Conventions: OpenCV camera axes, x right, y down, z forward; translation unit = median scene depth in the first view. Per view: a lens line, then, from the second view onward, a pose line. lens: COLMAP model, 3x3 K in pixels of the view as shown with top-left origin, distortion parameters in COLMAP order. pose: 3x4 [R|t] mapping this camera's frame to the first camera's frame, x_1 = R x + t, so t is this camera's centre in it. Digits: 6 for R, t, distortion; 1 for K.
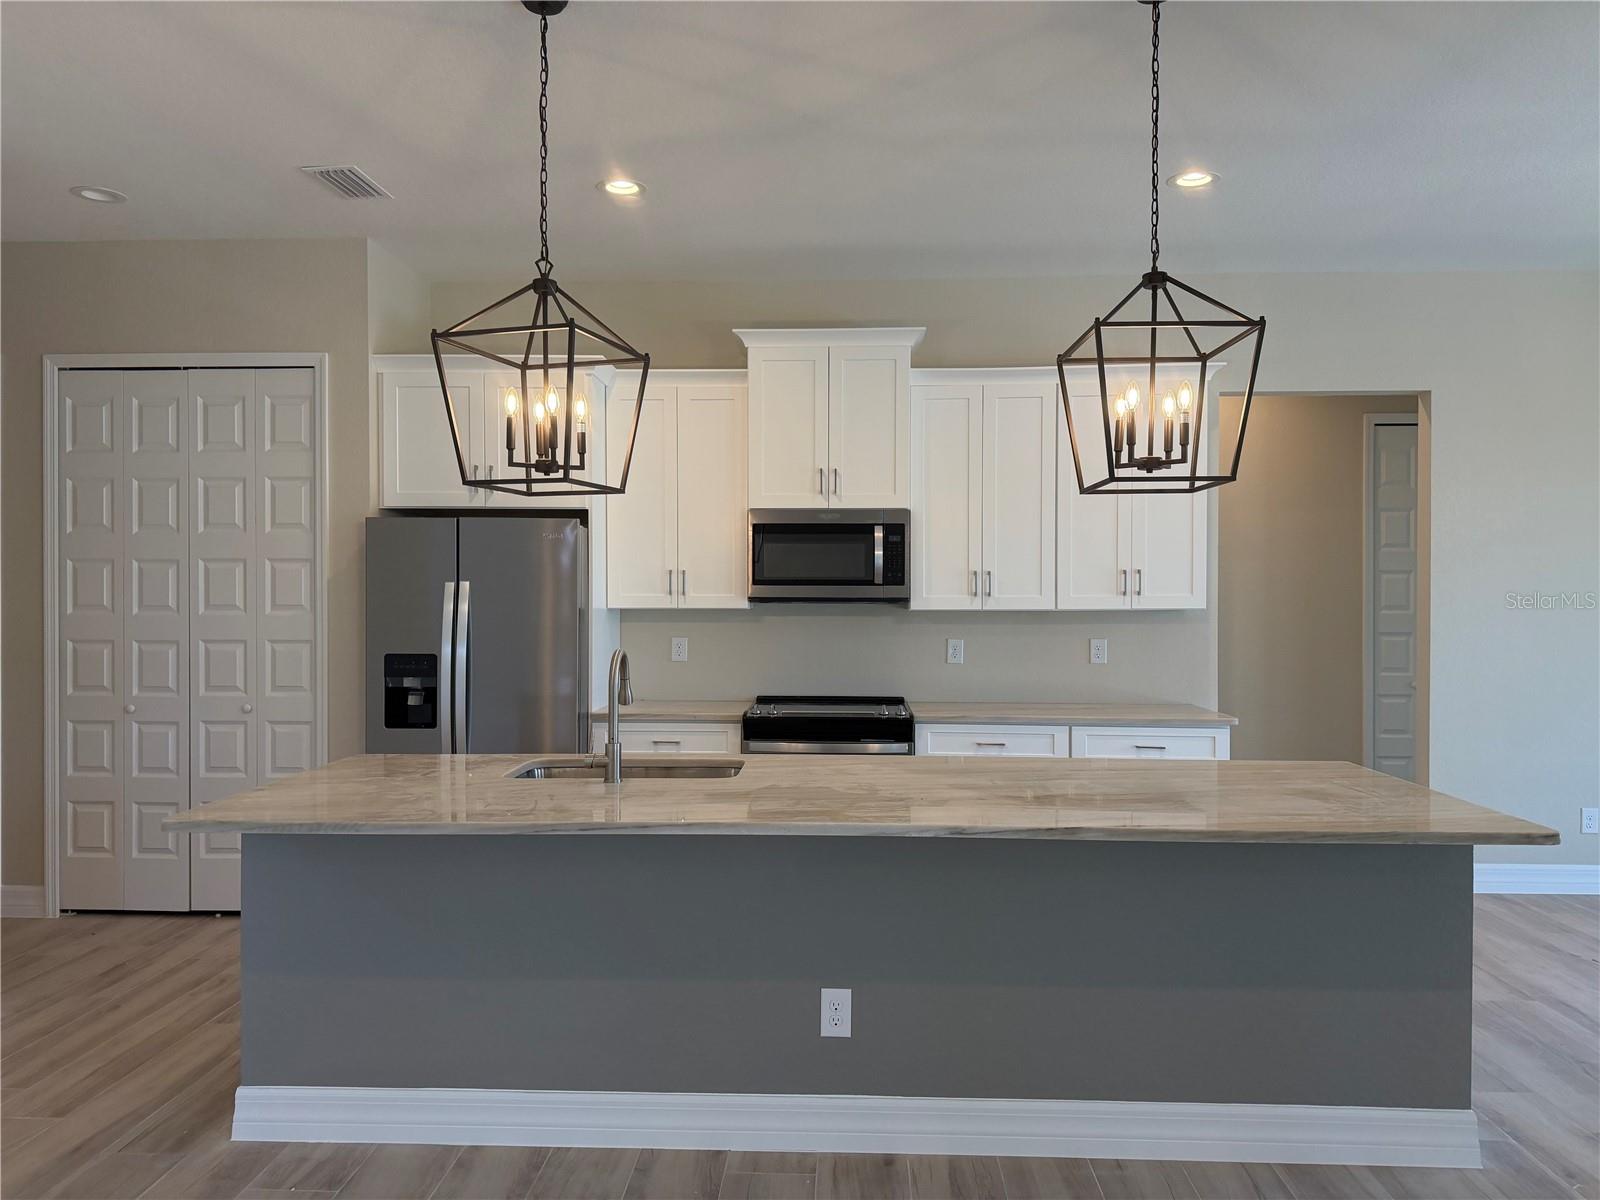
lens RADIAL K [[1117.1, 0, 800.0], [0, 1117.1, 600.0], [0, 0, 1]] dist [0.007291, -0.001850]
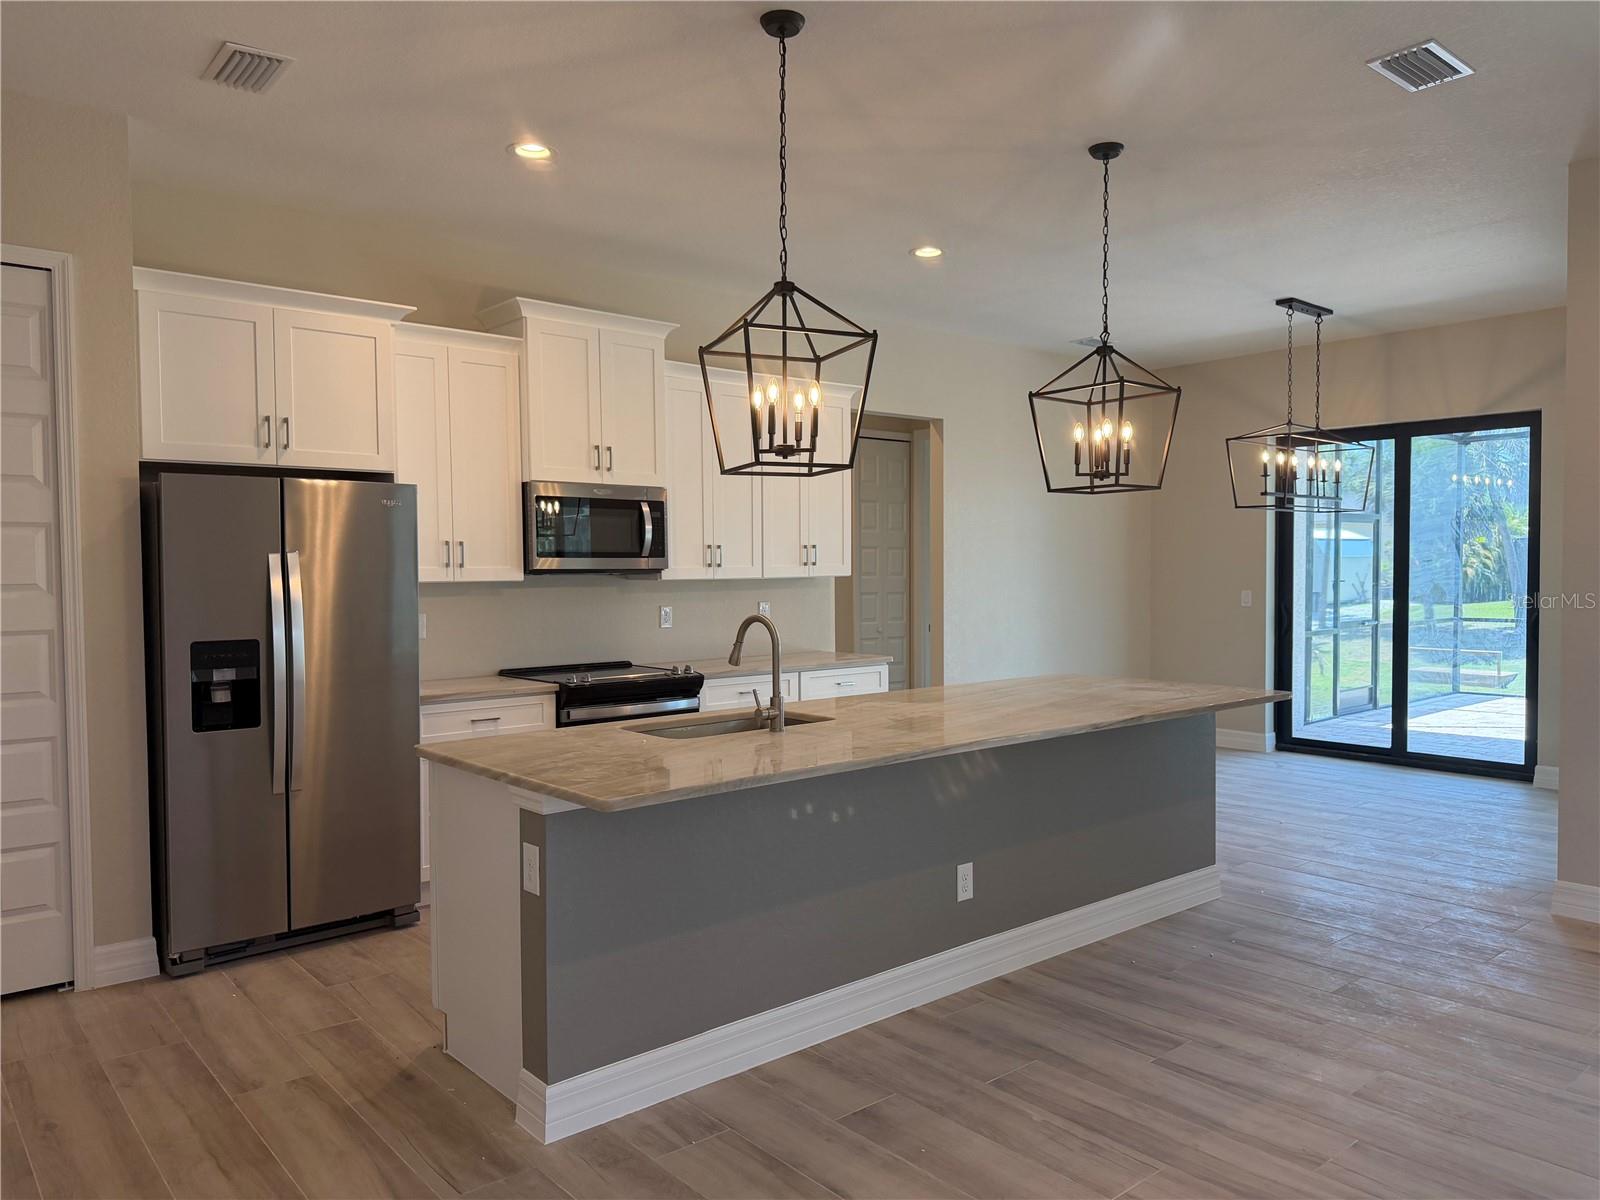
lens RADIAL K [[1127.4, 0, 794.1], [0, 1127.4, 586.3], [0, 0, 1]] dist [0.001624, -0.002810]
pose [[0.738113, -0.017466, 0.674451, -0.581376], [0.011547, 0.999845, 0.013256, 0.001963], [-0.674578, -0.001996, 0.738201, 0.094569]]
